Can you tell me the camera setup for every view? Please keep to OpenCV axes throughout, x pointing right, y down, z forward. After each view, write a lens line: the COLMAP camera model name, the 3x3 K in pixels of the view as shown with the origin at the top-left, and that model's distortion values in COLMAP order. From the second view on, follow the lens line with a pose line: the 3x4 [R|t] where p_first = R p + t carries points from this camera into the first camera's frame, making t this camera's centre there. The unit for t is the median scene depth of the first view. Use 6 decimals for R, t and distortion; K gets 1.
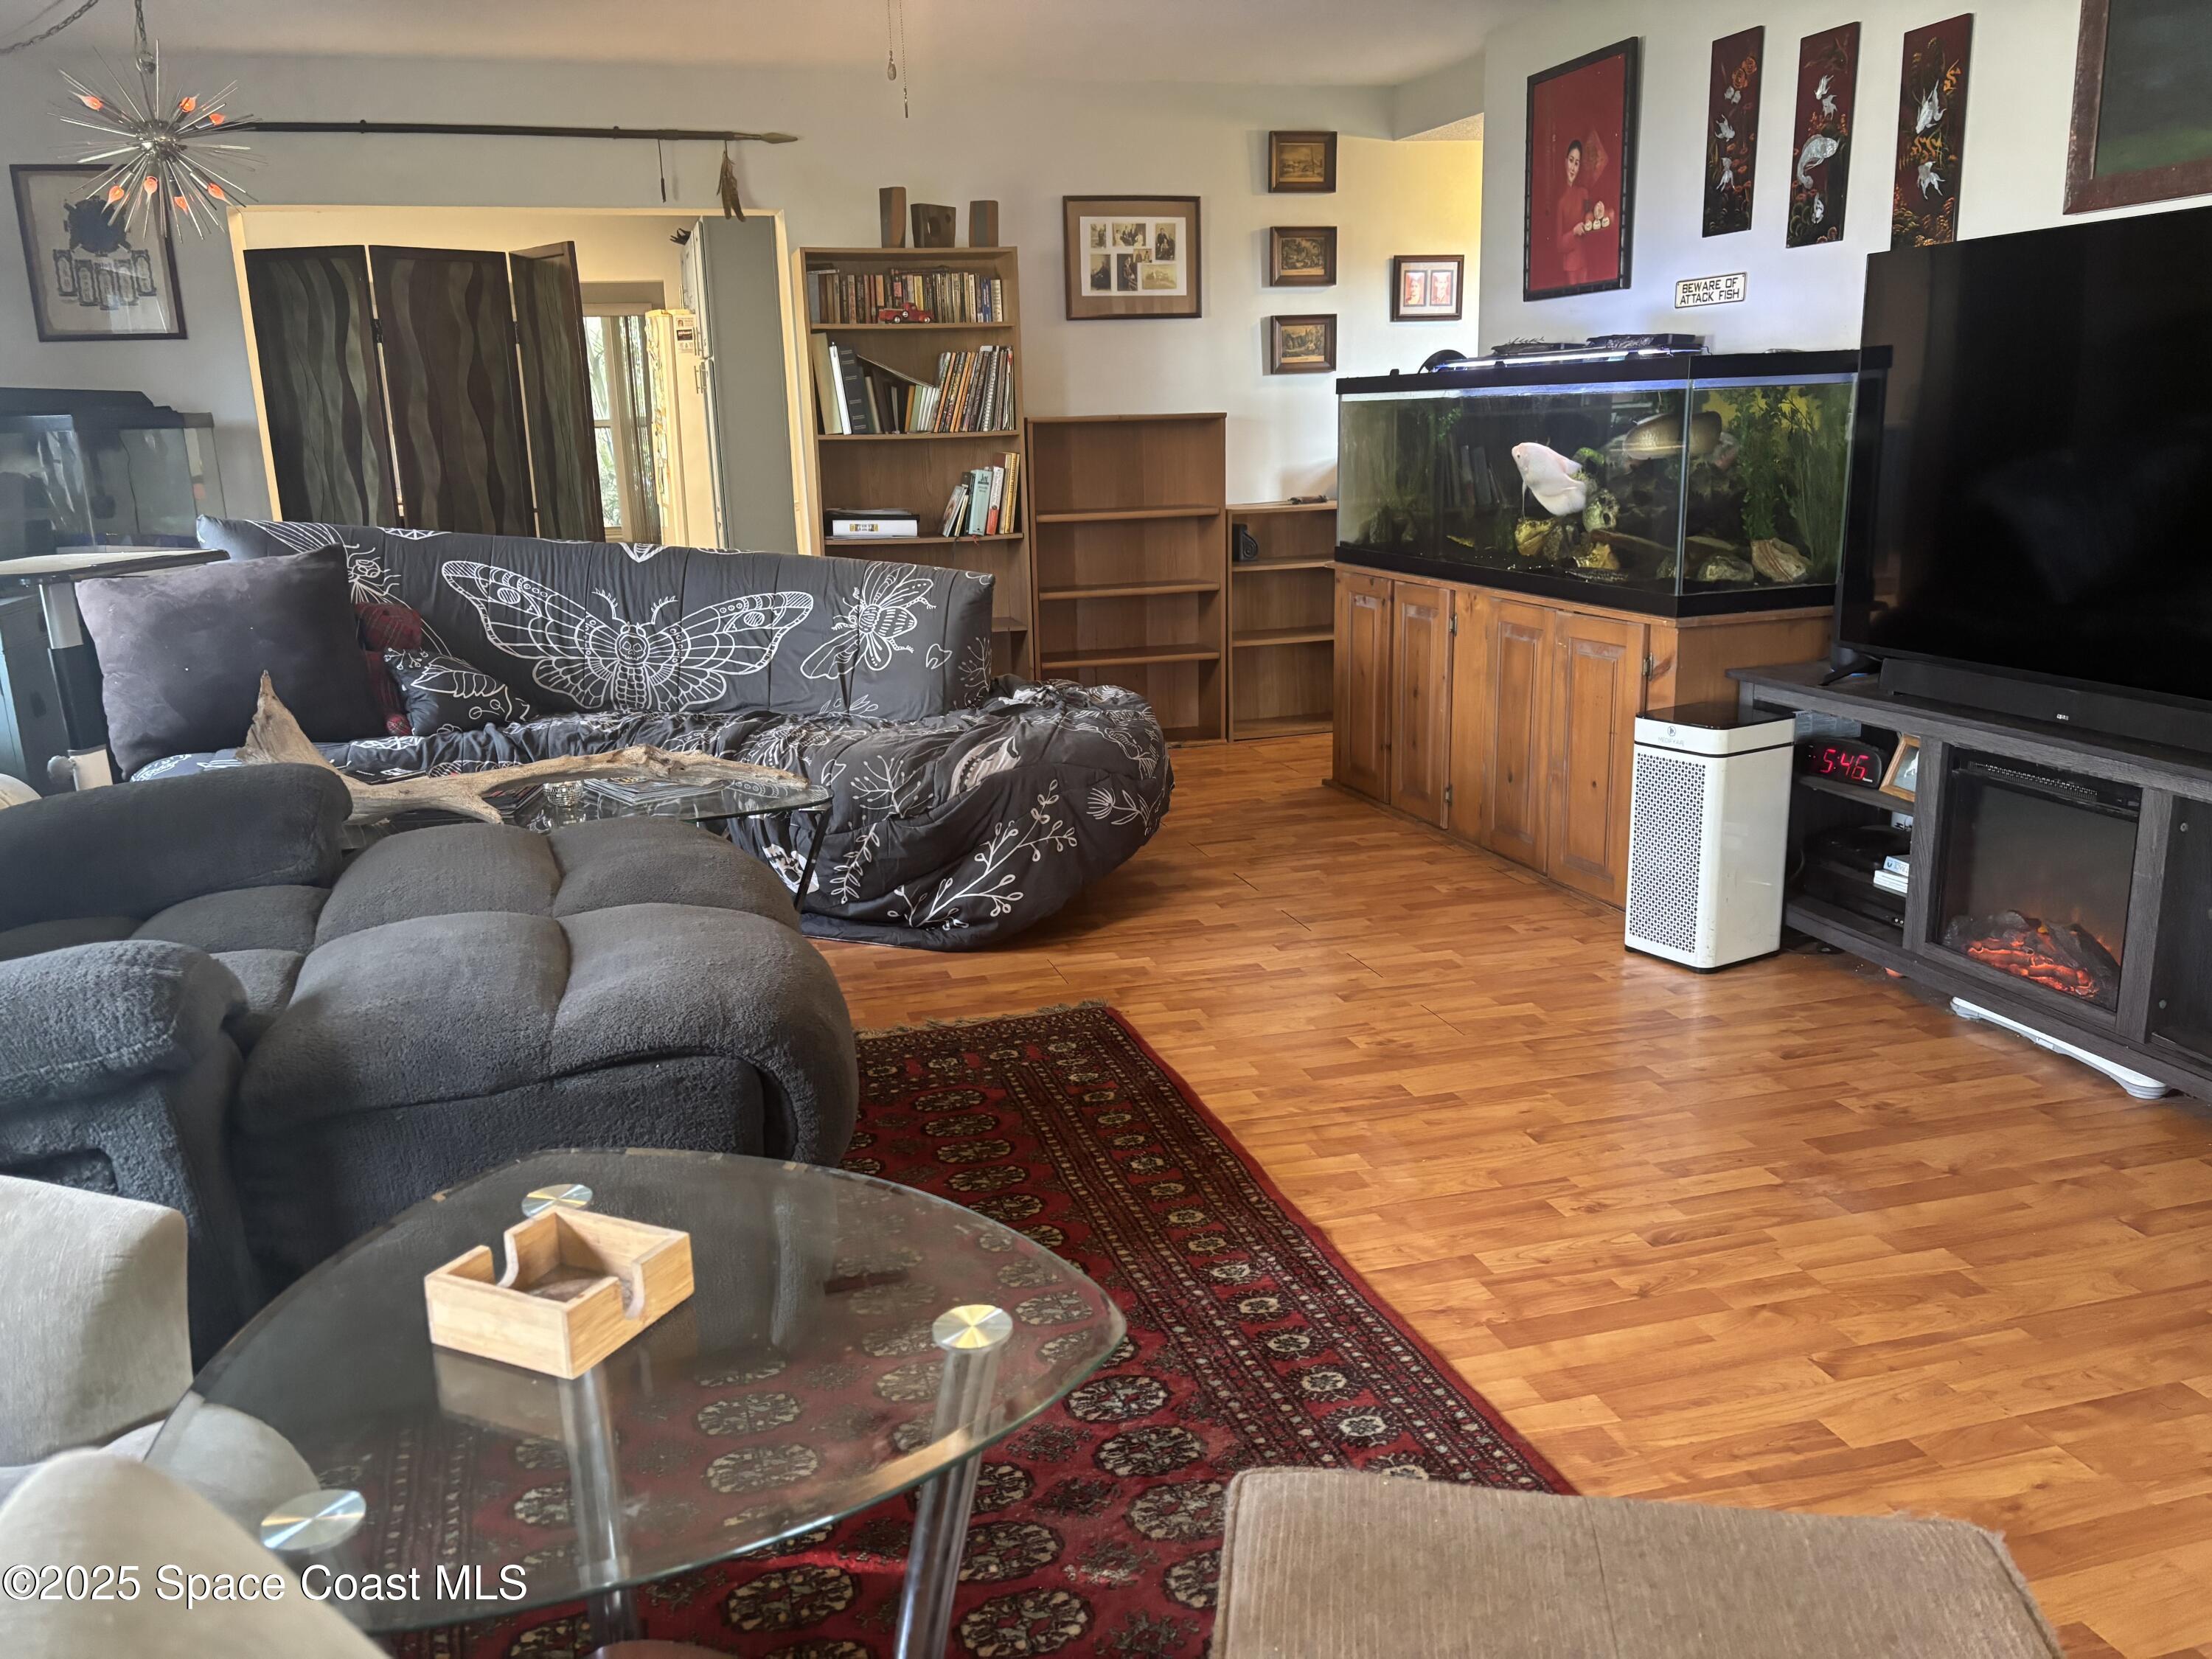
lens RADIAL K [[1677.3, 0, 1089.7], [0, 1677.3, 835.8], [0, 0, 1]] dist [0.048844, -0.053020]
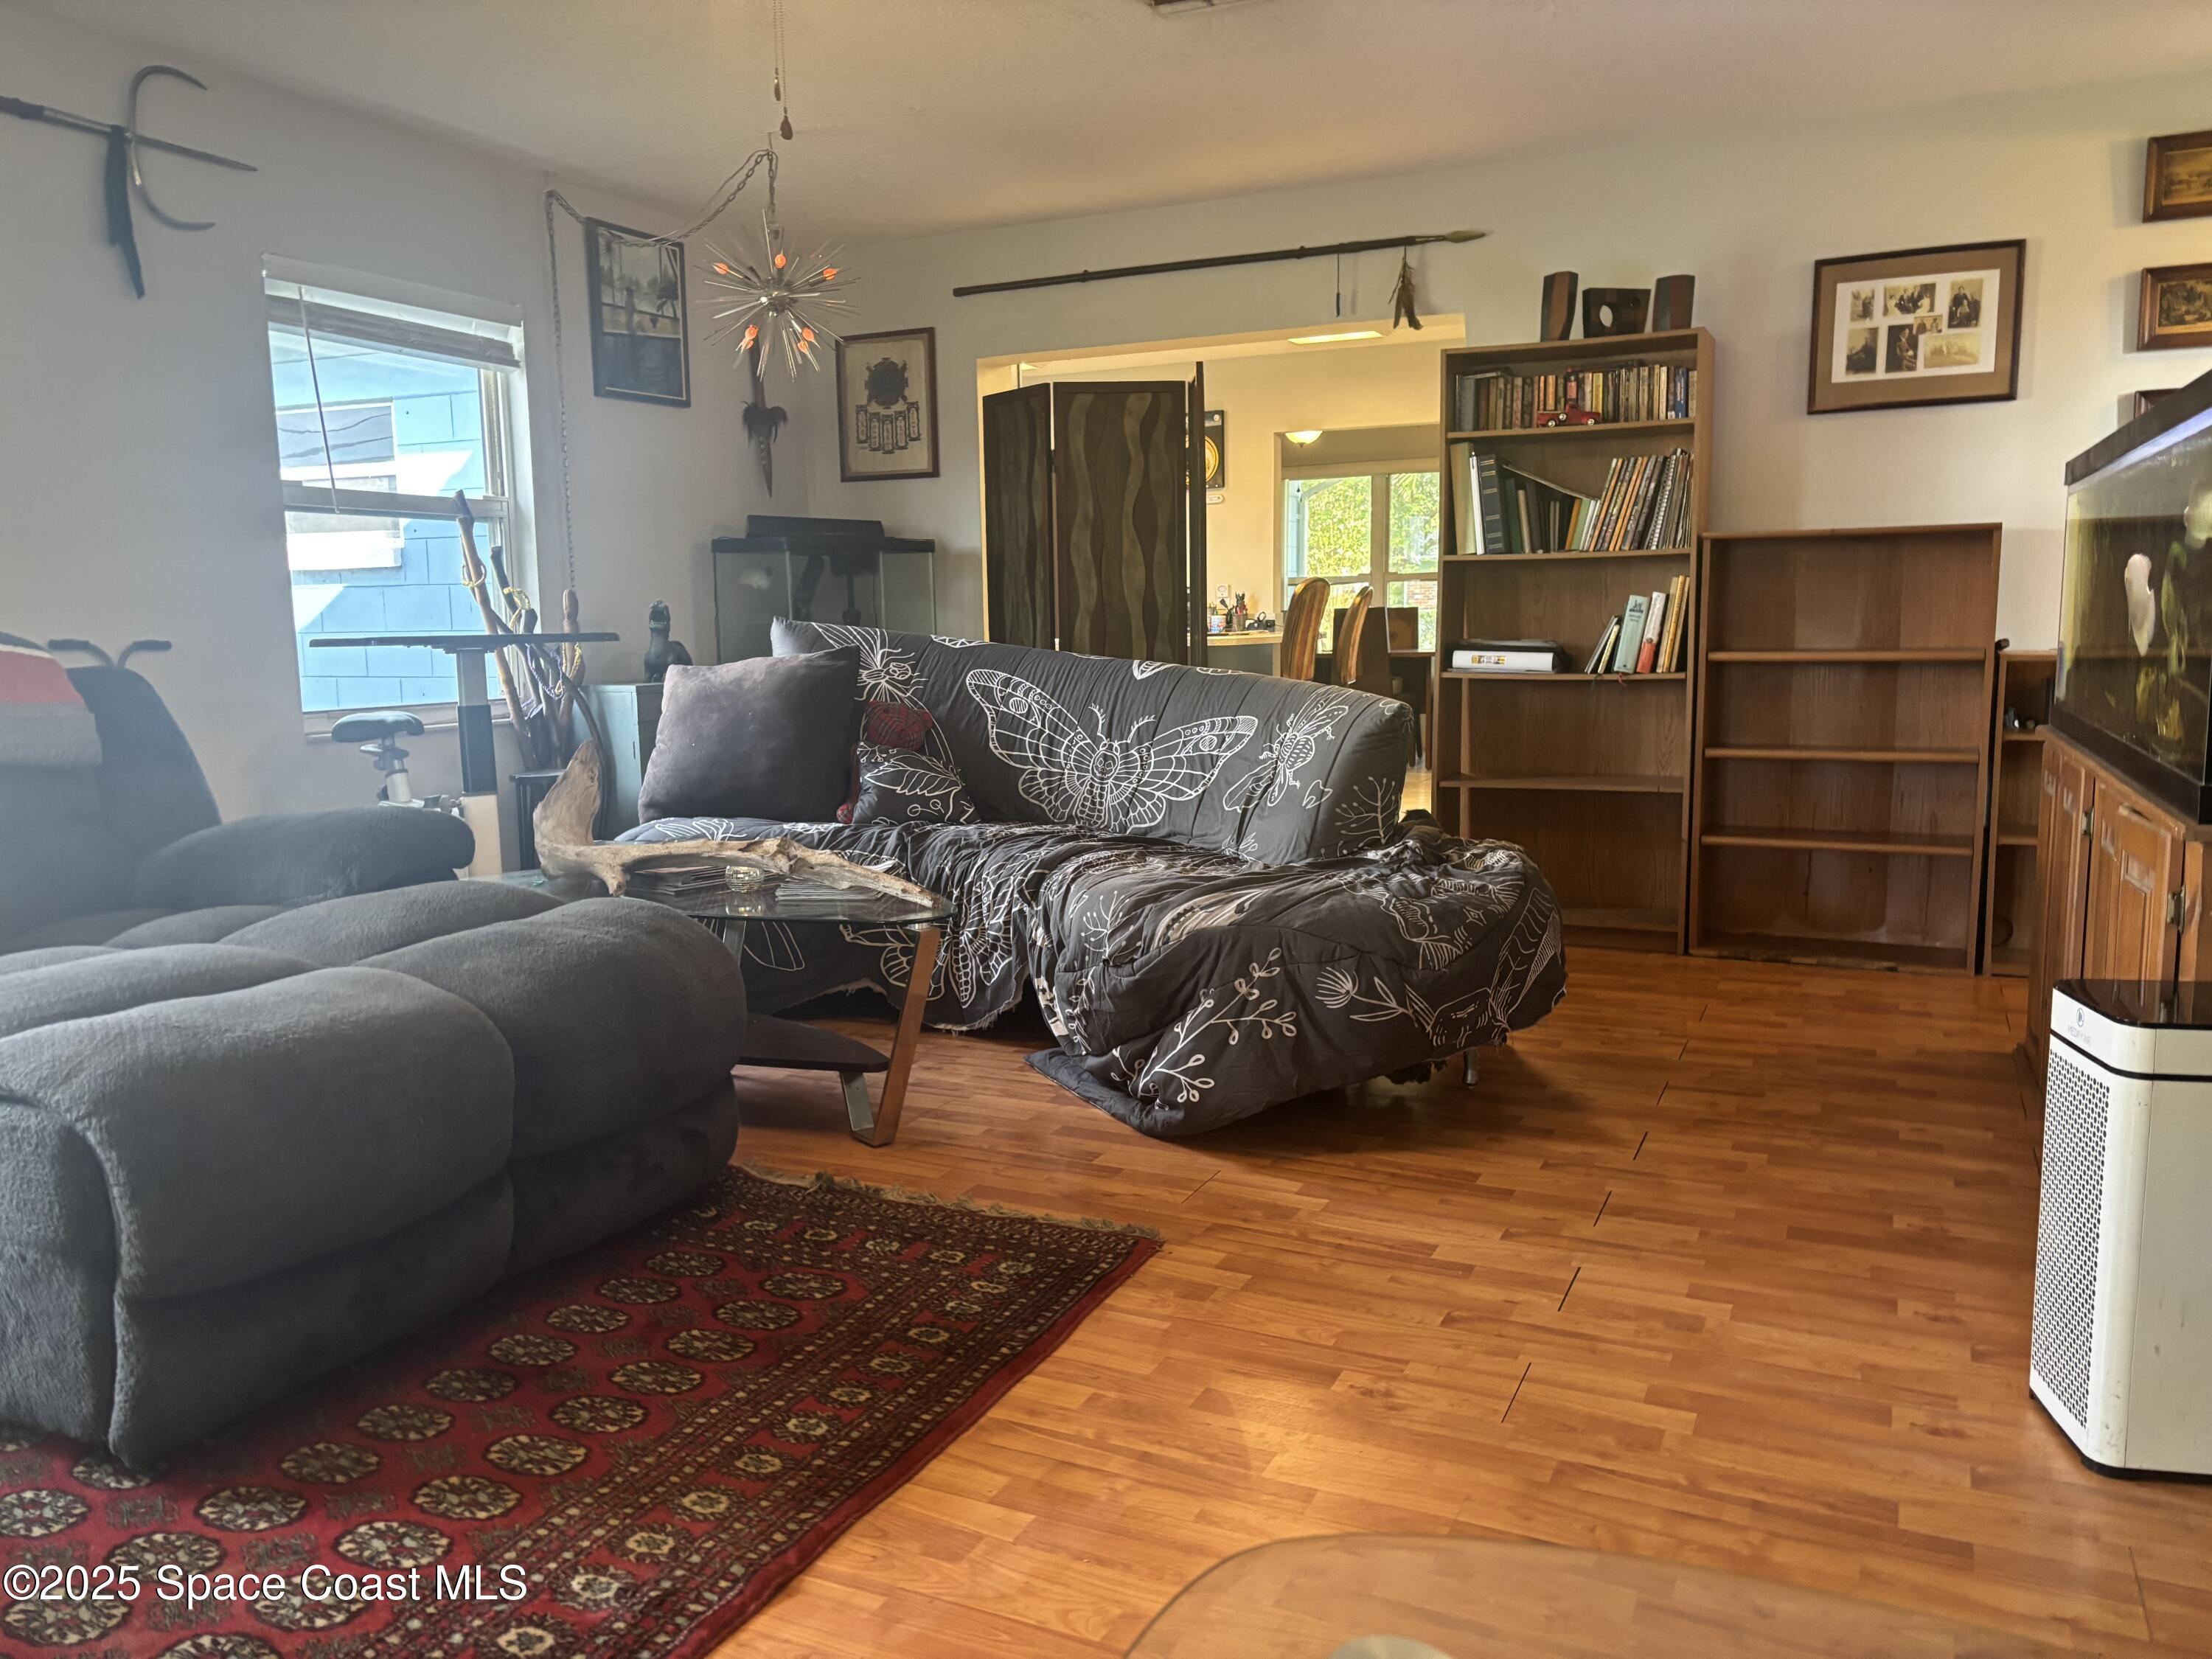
lens RADIAL K [[1677.3, 0, 1100.7], [0, 1677.3, 837.1], [0, 0, 1]] dist [0.048844, -0.053020]
pose [[0.751372, 0.102262, -0.651906, 0.360025], [-0.165412, 0.985565, -0.036048, -0.036274], [0.638810, 0.134919, 0.757442, 0.283672]]
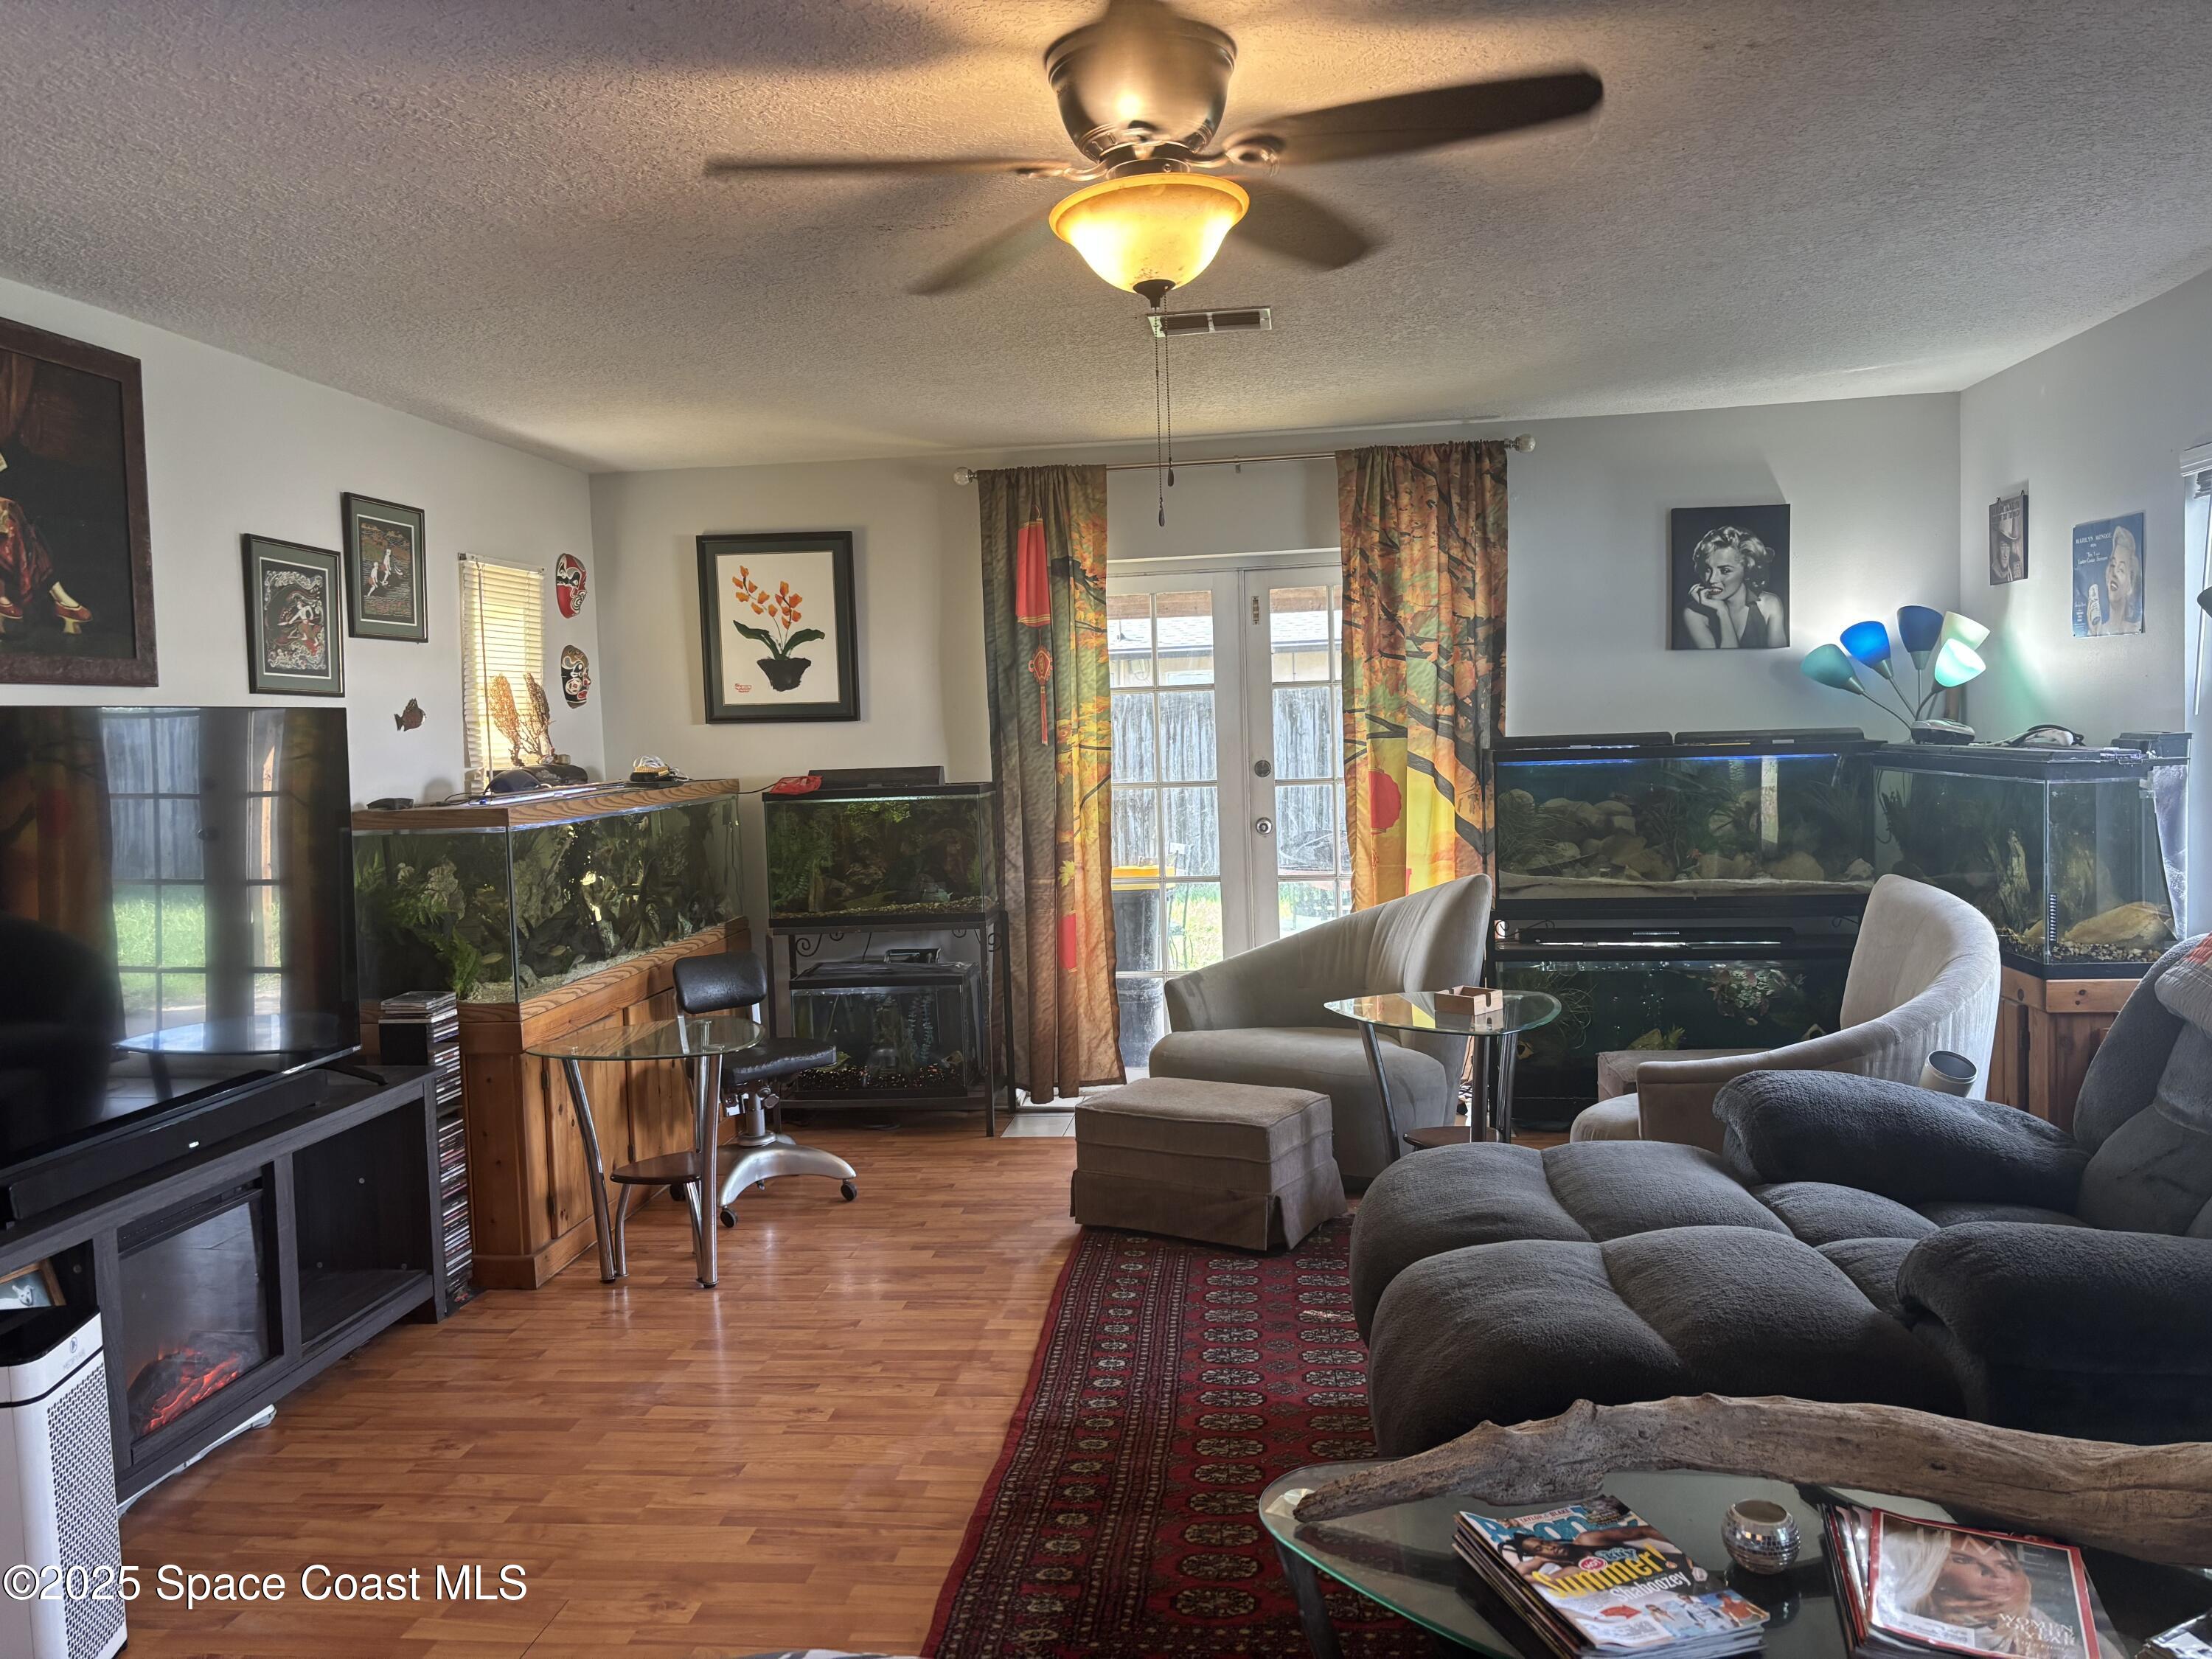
lens RADIAL K [[1677.3, 0, 1114.0], [0, 1677.3, 821.4], [0, 0, 1]] dist [0.048844, -0.053020]
pose [[-0.923712, 0.040334, 0.380958, -0.248722], [0.152697, 0.950795, 0.269580, -0.300655], [-0.351340, 0.307185, -0.884419, 1.089099]]
